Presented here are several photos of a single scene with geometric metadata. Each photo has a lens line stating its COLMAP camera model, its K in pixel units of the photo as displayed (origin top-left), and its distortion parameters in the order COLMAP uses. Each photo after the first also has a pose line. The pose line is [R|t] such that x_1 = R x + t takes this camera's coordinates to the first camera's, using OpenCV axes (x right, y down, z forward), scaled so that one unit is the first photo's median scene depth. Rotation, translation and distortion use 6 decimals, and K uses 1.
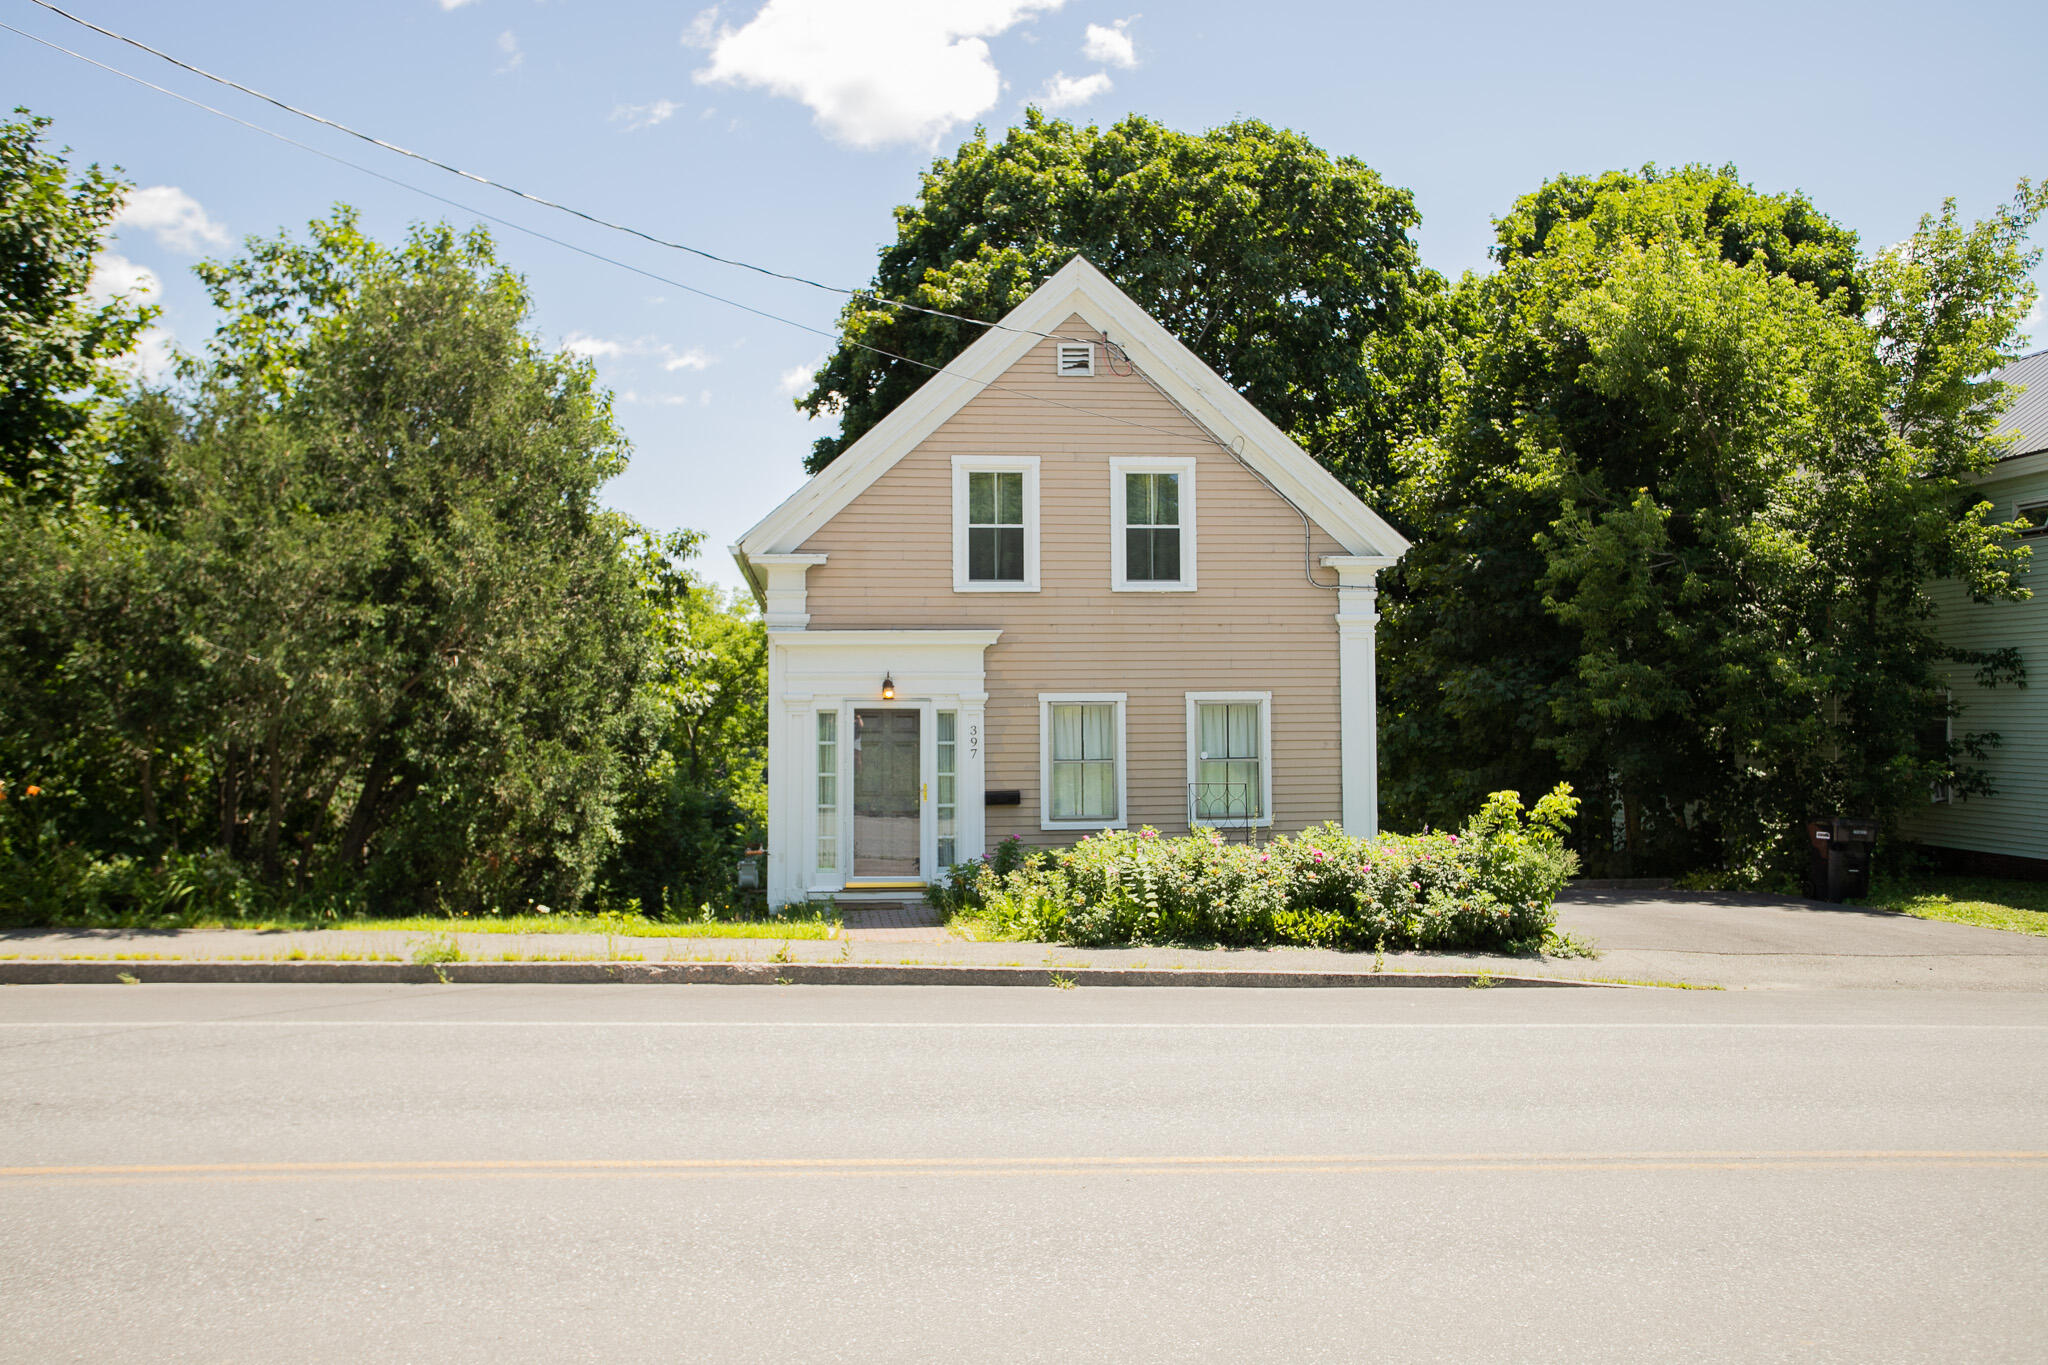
lens RADIAL K [[1634.9, 0, 1024.0], [0, 1634.9, 682.5], [0, 0, 1]] dist [-0.003210, -0.001738]
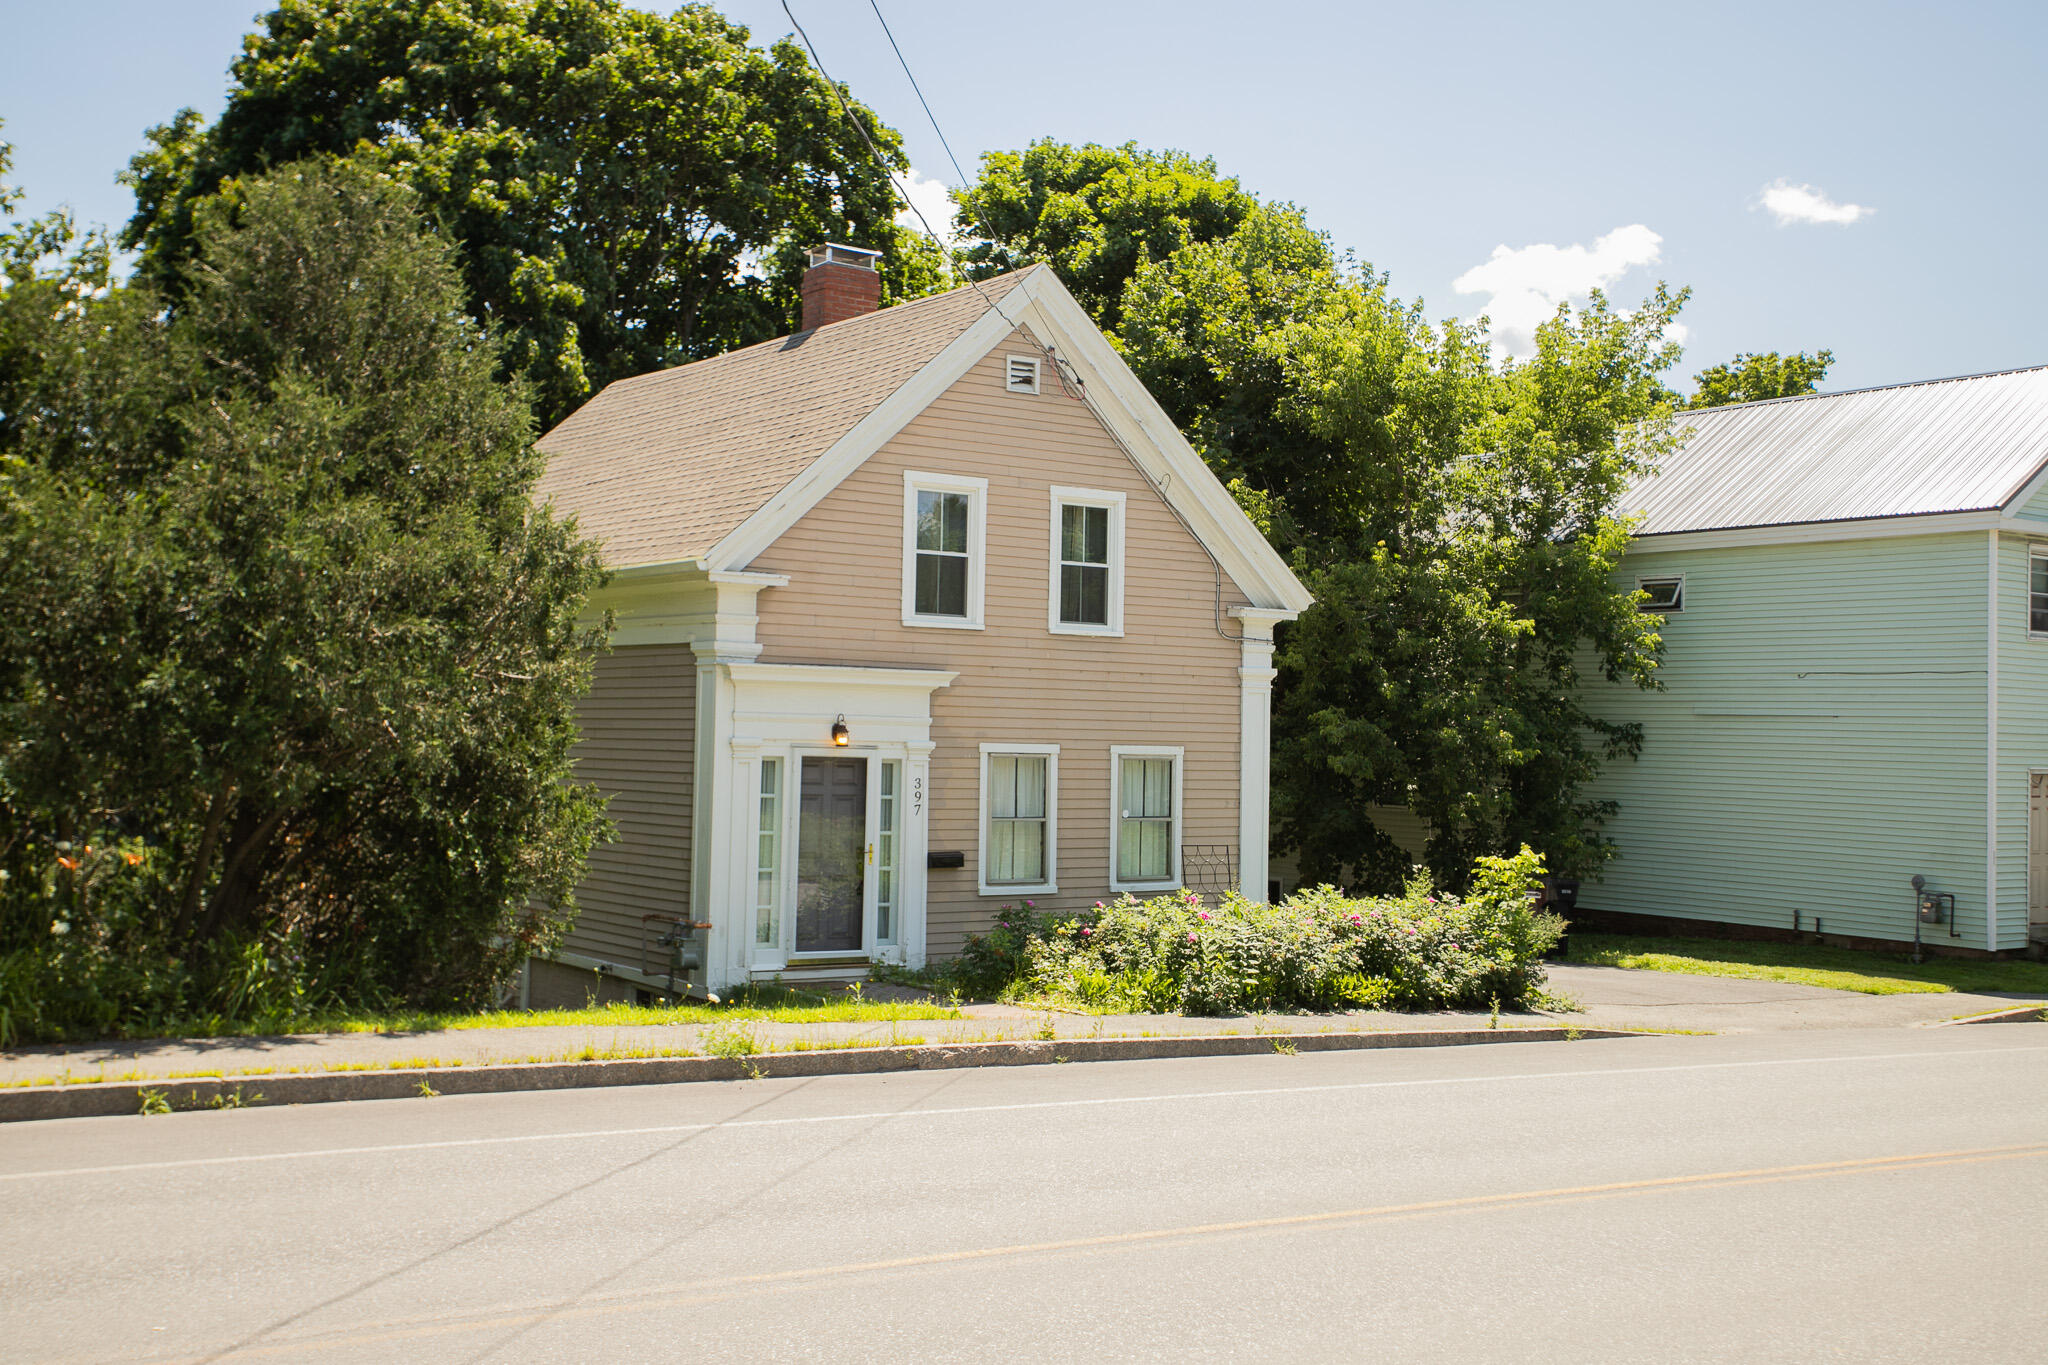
lens RADIAL K [[2233.3, 0, 1025.8], [0, 2233.3, 687.1], [0, 0, 1]] dist [0.059412, -0.007099]
pose [[0.870295, 0.036581, 0.491170, -0.570281], [-0.036489, 0.999286, -0.009771, -0.012982], [-0.491177, -0.009419, 0.871009, -0.078750]]
